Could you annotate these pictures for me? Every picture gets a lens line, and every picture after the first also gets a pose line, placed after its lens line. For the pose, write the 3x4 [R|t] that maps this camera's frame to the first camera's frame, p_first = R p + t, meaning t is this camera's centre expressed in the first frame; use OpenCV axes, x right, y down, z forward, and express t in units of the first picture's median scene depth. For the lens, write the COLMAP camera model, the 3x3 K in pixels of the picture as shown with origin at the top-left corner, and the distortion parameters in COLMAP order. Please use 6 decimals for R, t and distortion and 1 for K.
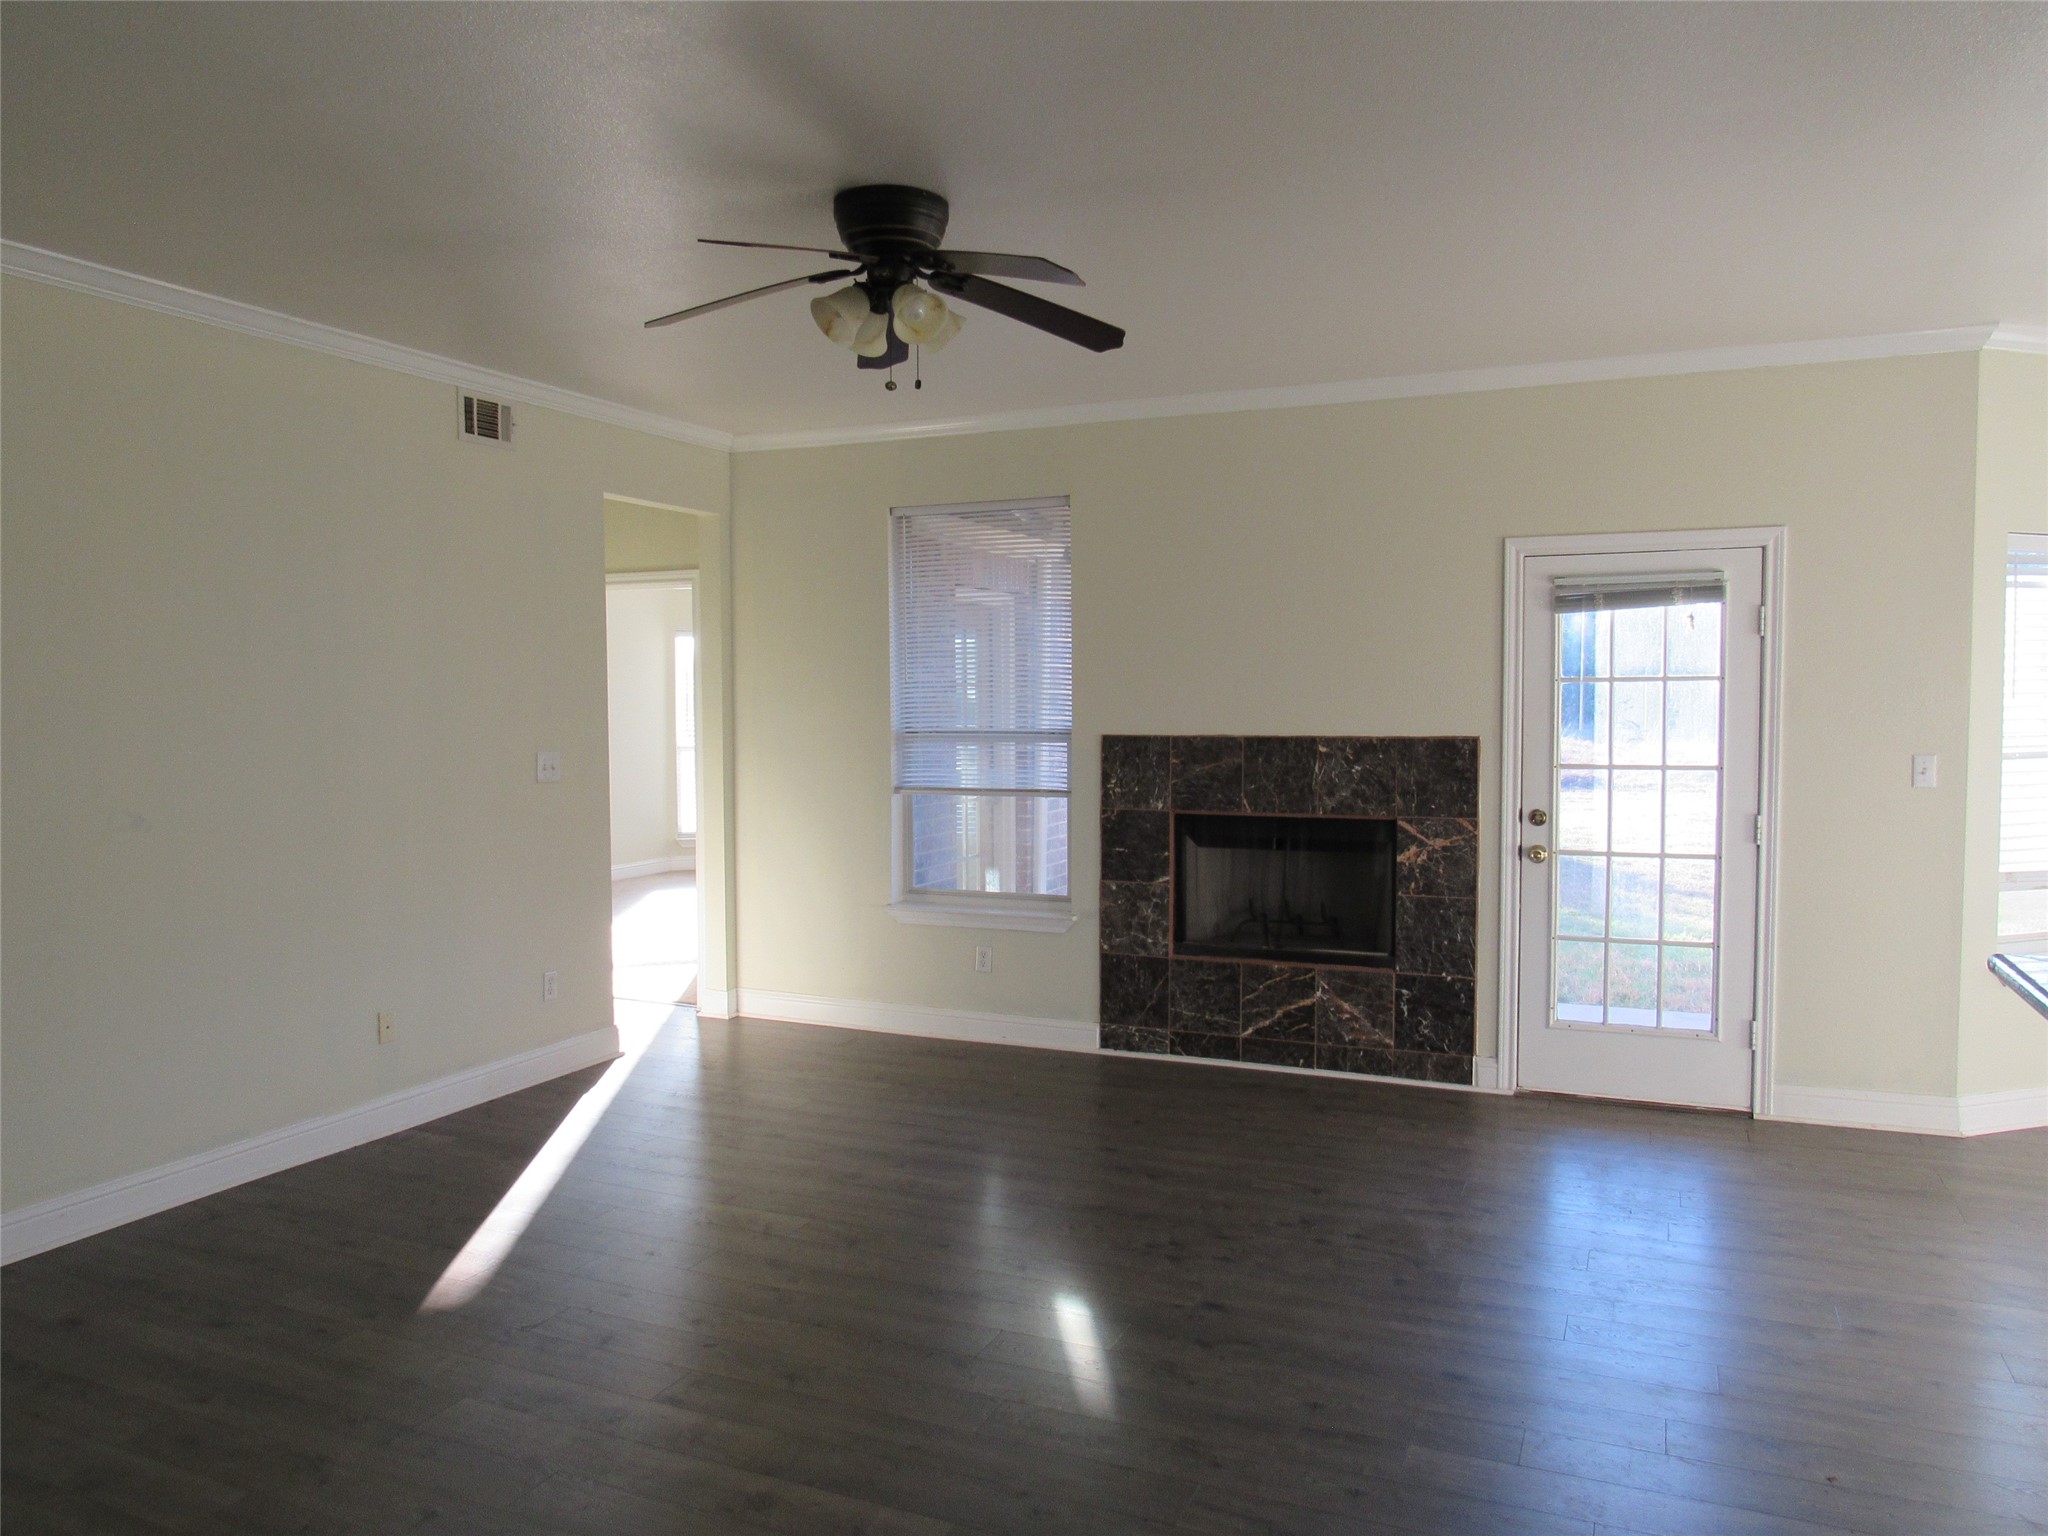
lens RADIAL K [[1464.8, 0, 1024.2], [0, 1464.8, 779.1], [0, 0, 1]] dist [-0.006850, -0.004469]
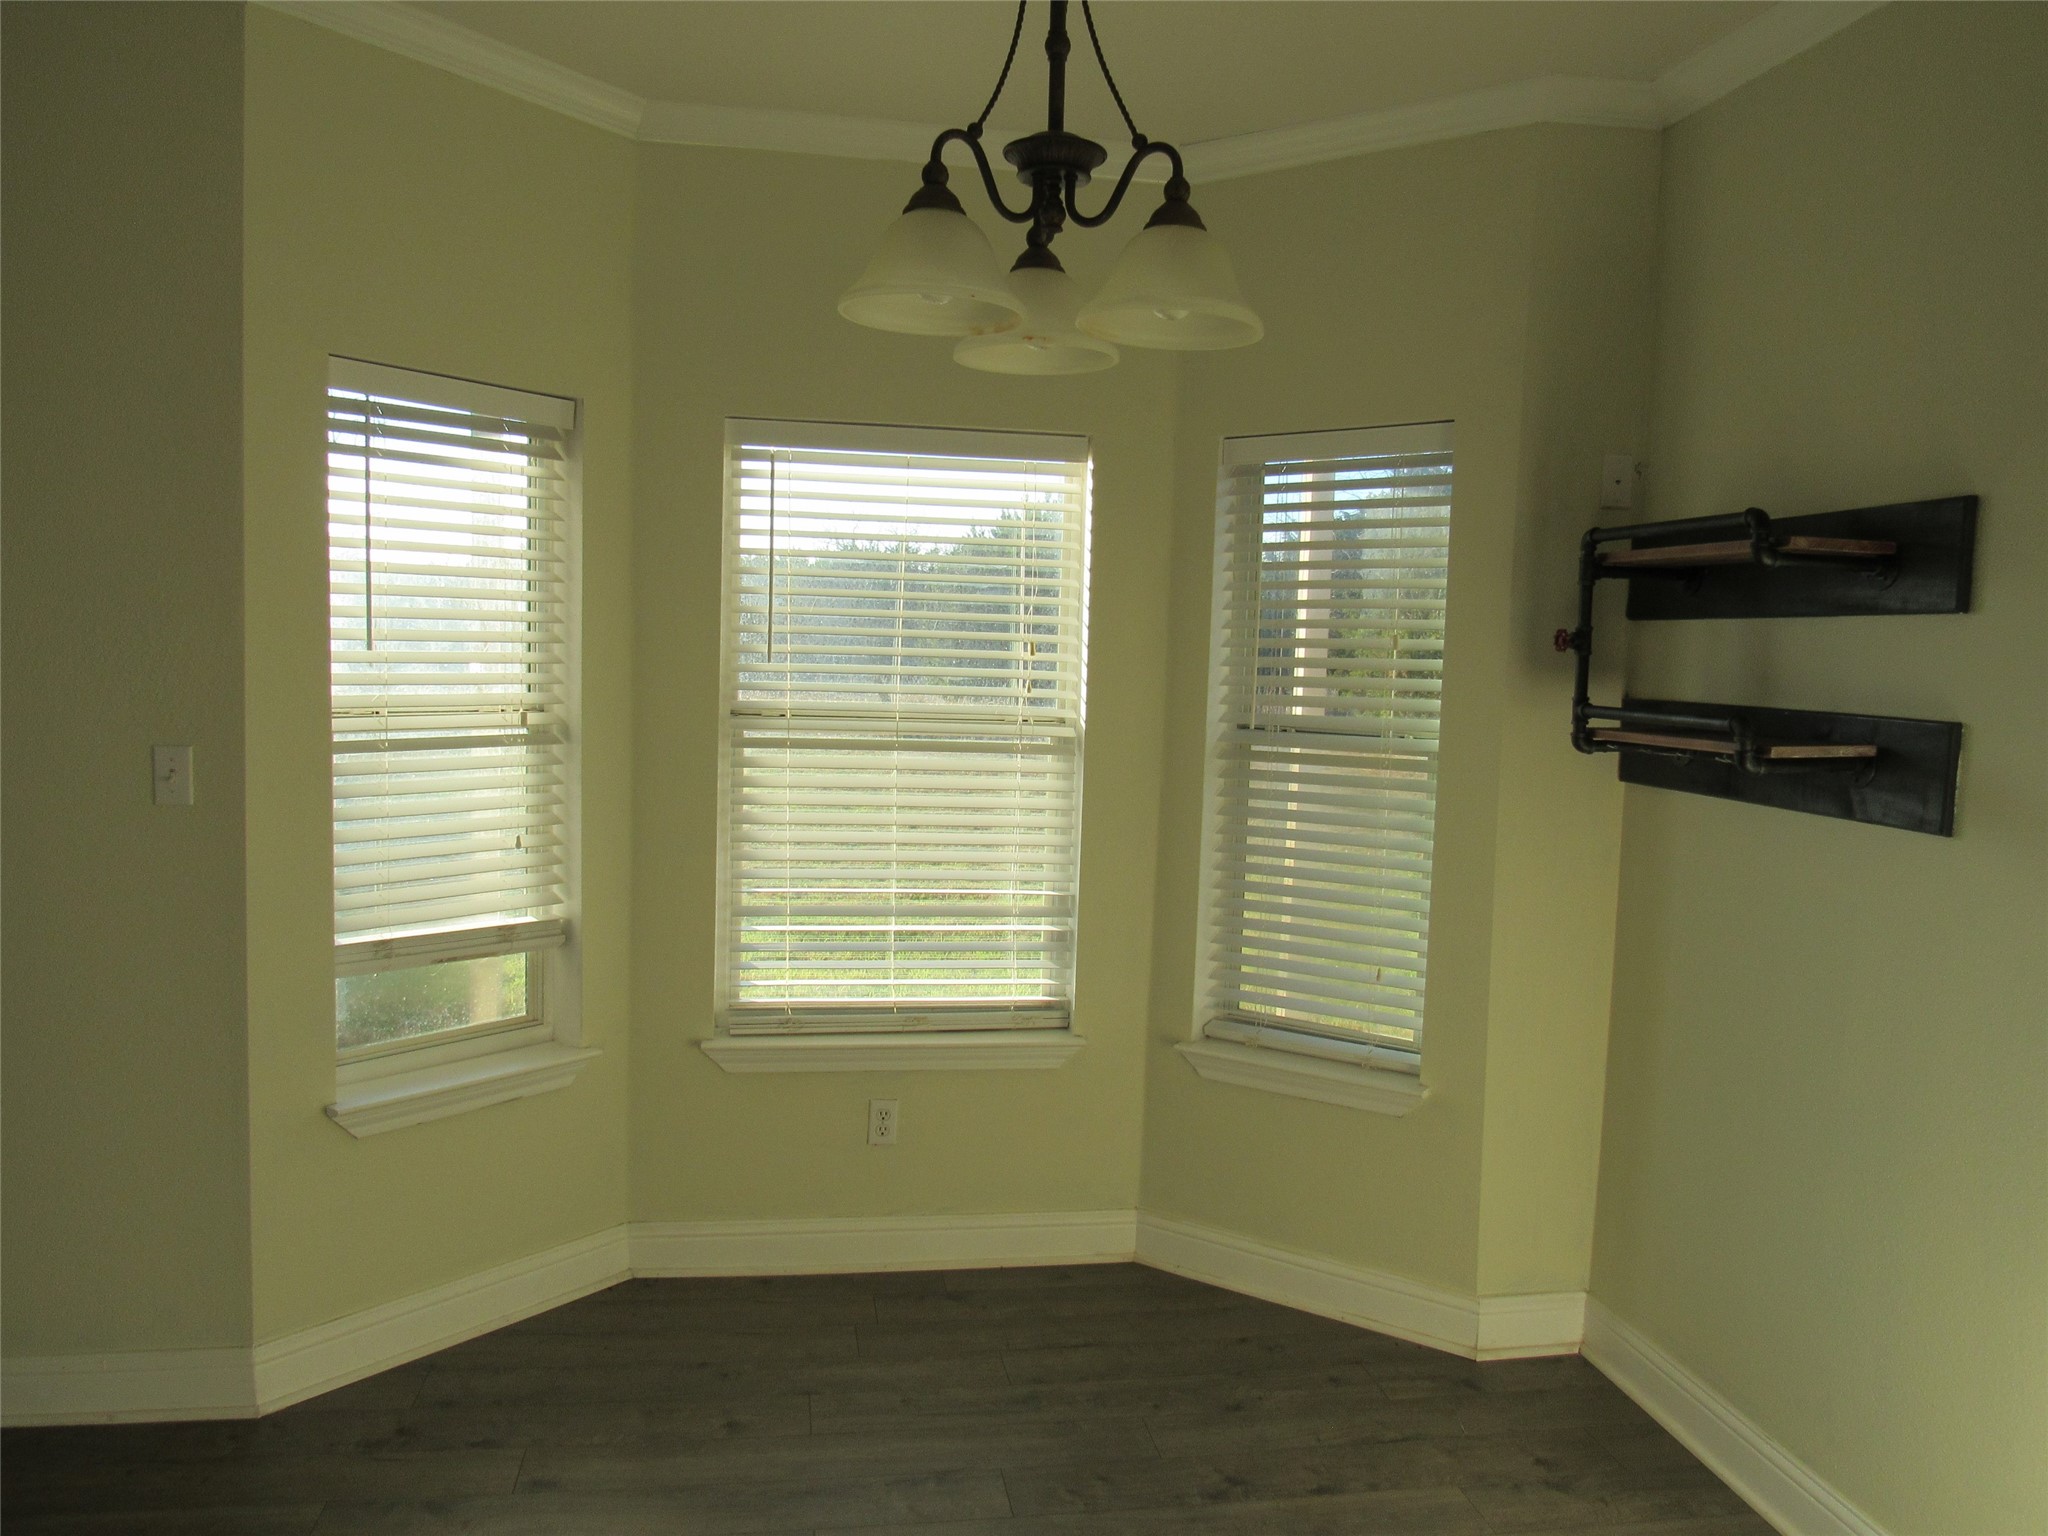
lens RADIAL K [[1464.8, 0, 1024.2], [0, 1464.8, 779.1], [0, 0, 1]] dist [-0.006850, -0.004469]
pose [[0.844535, -0.013572, 0.535329, 0.523811], [-0.004575, 0.999459, 0.032556, -0.020352], [-0.535481, -0.029944, 0.844016, 0.324059]]
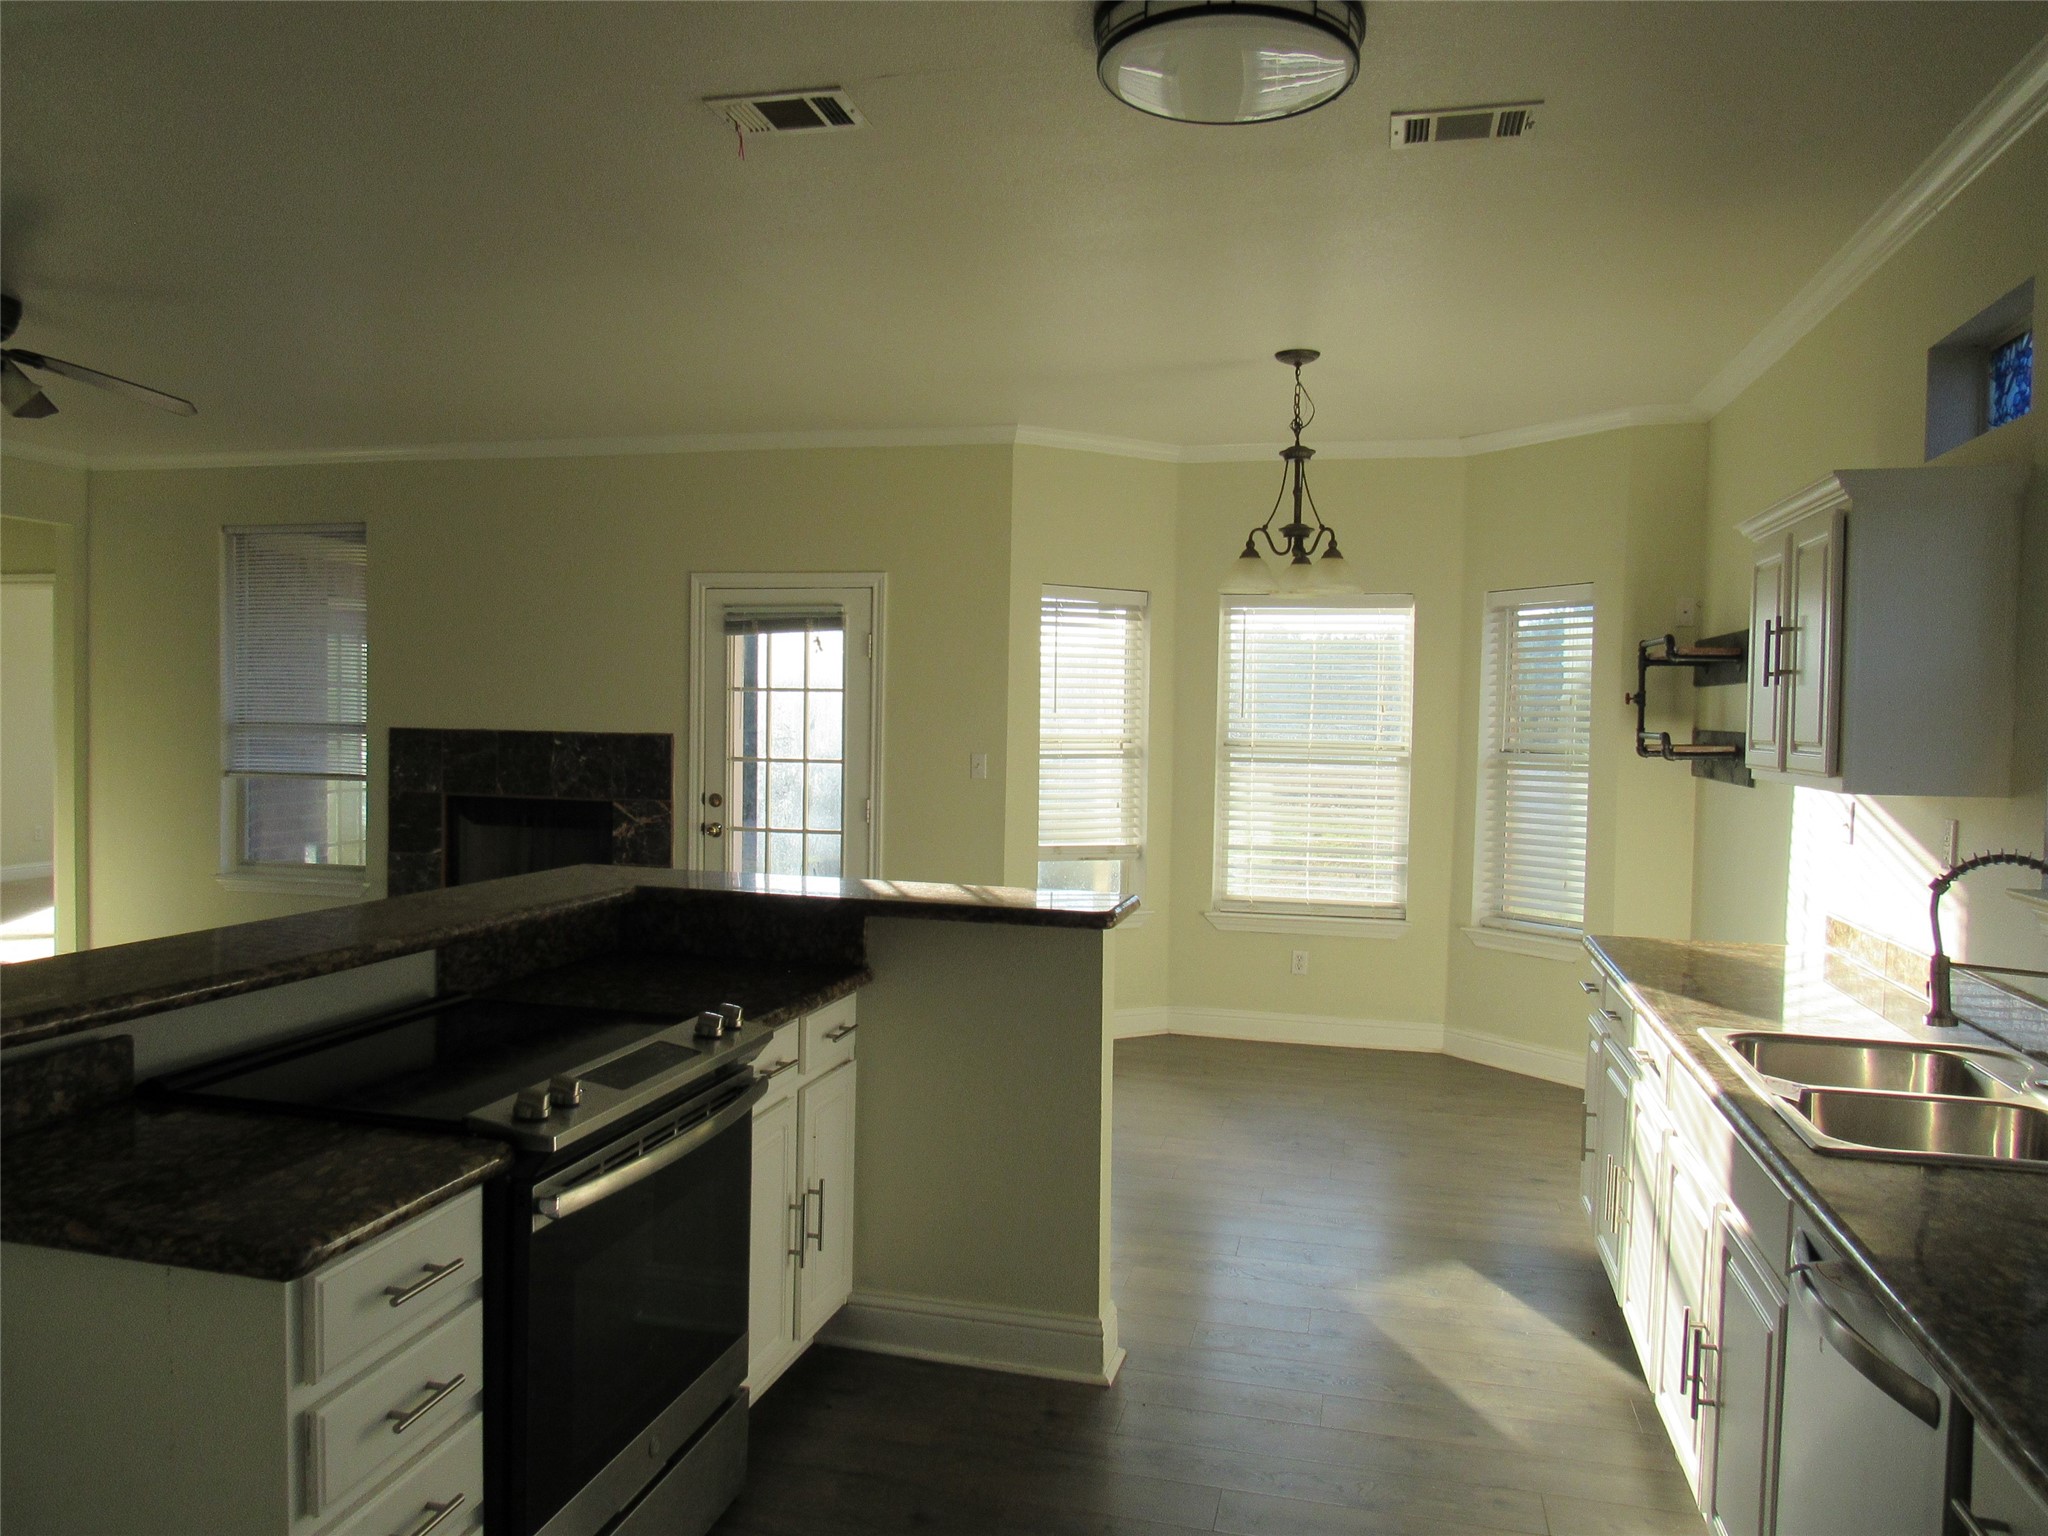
lens RADIAL K [[1464.8, 0, 1024.2], [0, 1464.8, 779.1], [0, 0, 1]] dist [-0.006850, -0.004469]
pose [[0.987866, 0.017706, 0.154298, 0.403786], [-0.015660, 0.999773, -0.014463, 0.021480], [-0.154519, 0.011872, 0.987918, -0.251177]]
